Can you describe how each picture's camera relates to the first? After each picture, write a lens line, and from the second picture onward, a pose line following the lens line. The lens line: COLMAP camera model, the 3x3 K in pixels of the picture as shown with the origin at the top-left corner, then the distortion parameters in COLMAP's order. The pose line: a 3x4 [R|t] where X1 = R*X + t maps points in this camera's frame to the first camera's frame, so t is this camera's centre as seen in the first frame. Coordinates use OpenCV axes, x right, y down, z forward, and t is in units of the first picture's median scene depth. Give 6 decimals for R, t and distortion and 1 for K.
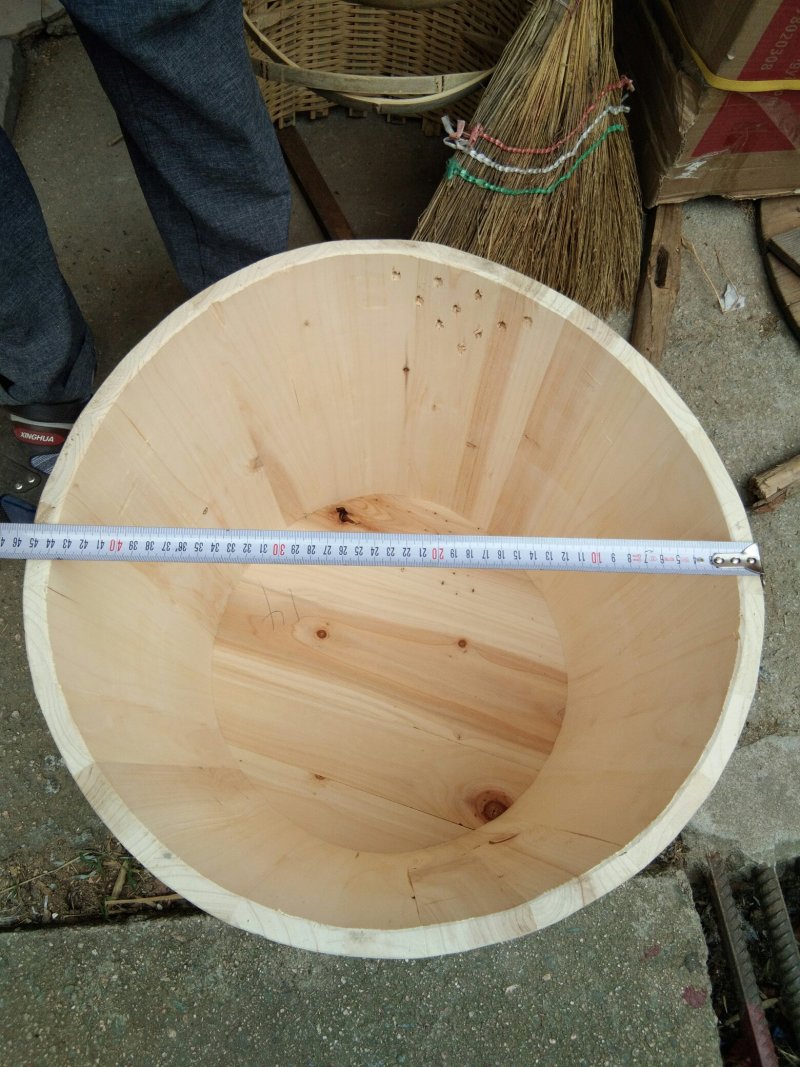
lens RADIAL K [[844.0, 0, 400.0], [0, 844.0, 533.5], [0, 0, 1]] dist [0.023382, -0.051883]
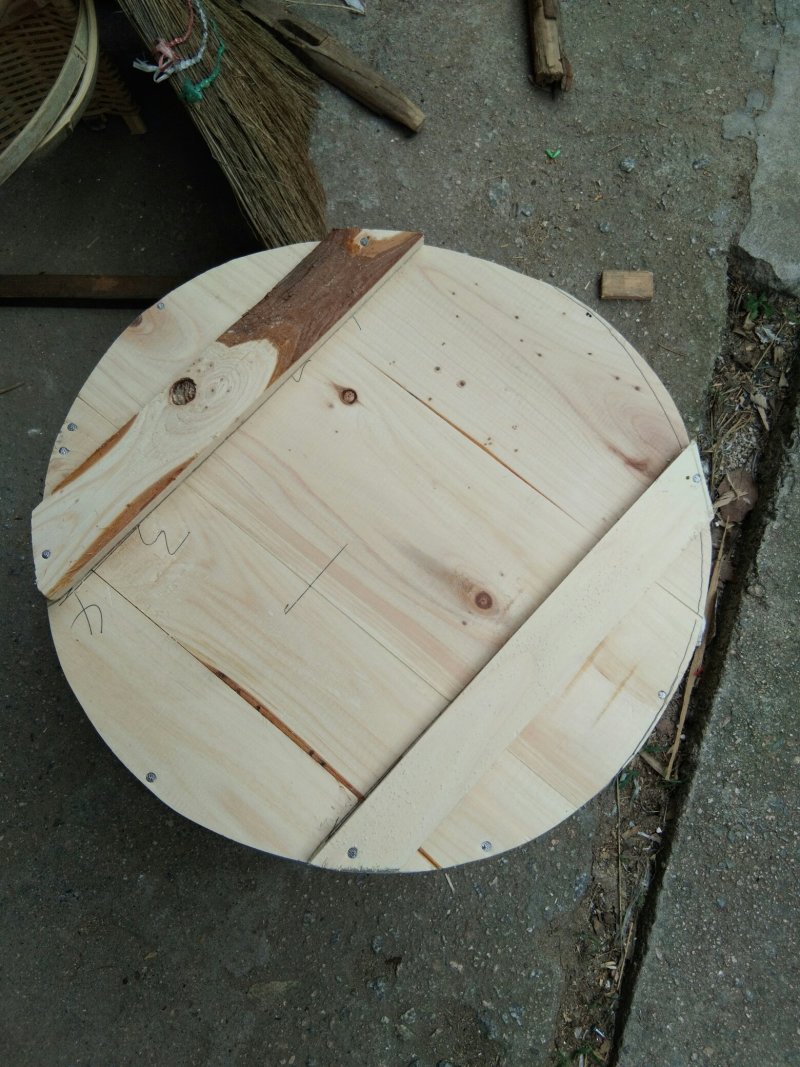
lens RADIAL K [[844.0, 0, 400.0], [0, 844.0, 533.5], [0, 0, 1]] dist [0.023382, -0.051883]
pose [[0.432721, -0.881708, 0.187997, -0.425827], [0.848695, 0.468745, 0.244939, -0.239998], [-0.304087, 0.053562, 0.951137, 0.098597]]
